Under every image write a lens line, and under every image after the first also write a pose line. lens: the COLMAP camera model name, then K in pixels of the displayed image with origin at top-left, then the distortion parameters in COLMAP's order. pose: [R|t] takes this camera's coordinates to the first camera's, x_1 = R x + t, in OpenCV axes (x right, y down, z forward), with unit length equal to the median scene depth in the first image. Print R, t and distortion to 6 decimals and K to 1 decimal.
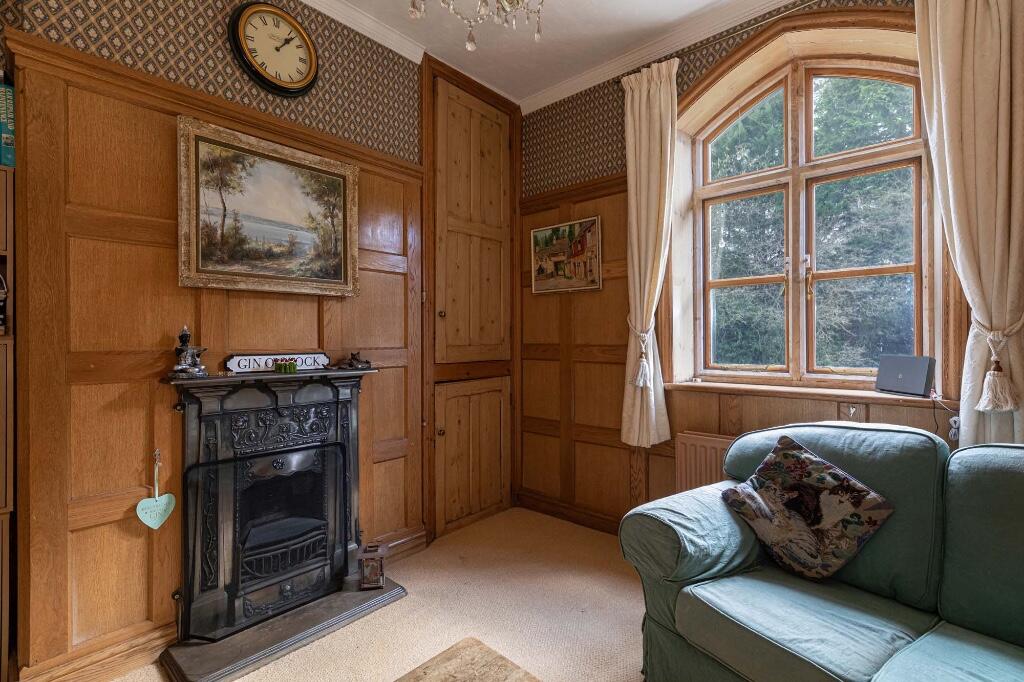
lens RADIAL K [[477.5, 0, 510.7], [0, 477.5, 341.5], [0, 0, 1]] dist [0.004470, 0.000344]
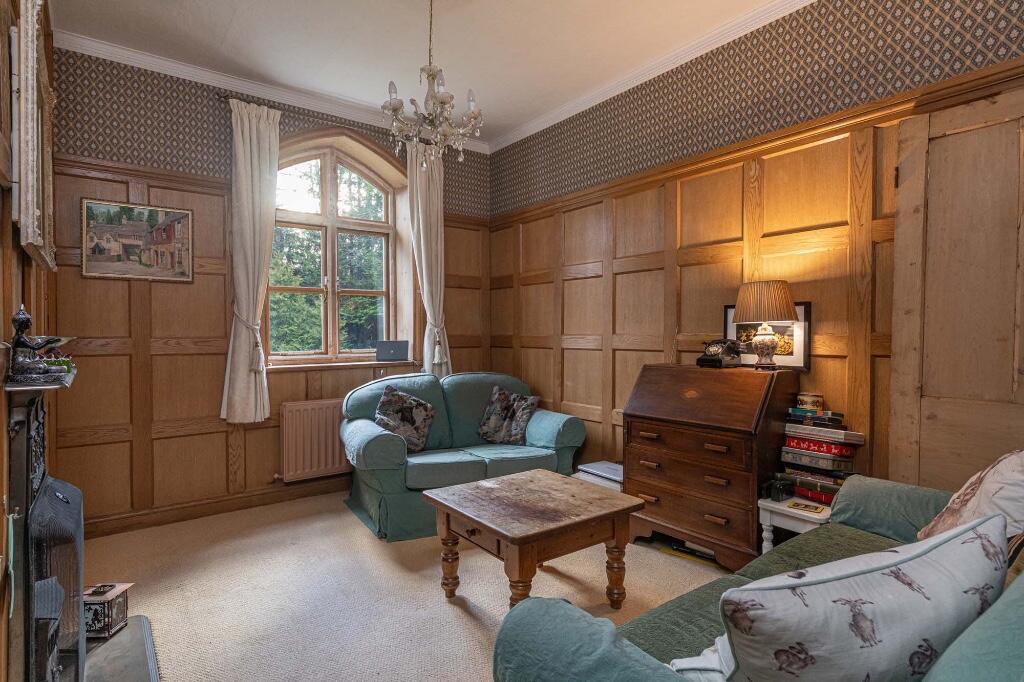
lens RADIAL K [[541.1, 0, 510.8], [0, 541.1, 339.5], [0, 0, 1]] dist [-0.000557, -0.000078]
pose [[0.180822, -0.004059, 0.983507, -0.837759], [0.011714, 0.999929, 0.001973, 0.019105], [-0.983446, 0.011164, 0.180857, 0.119666]]
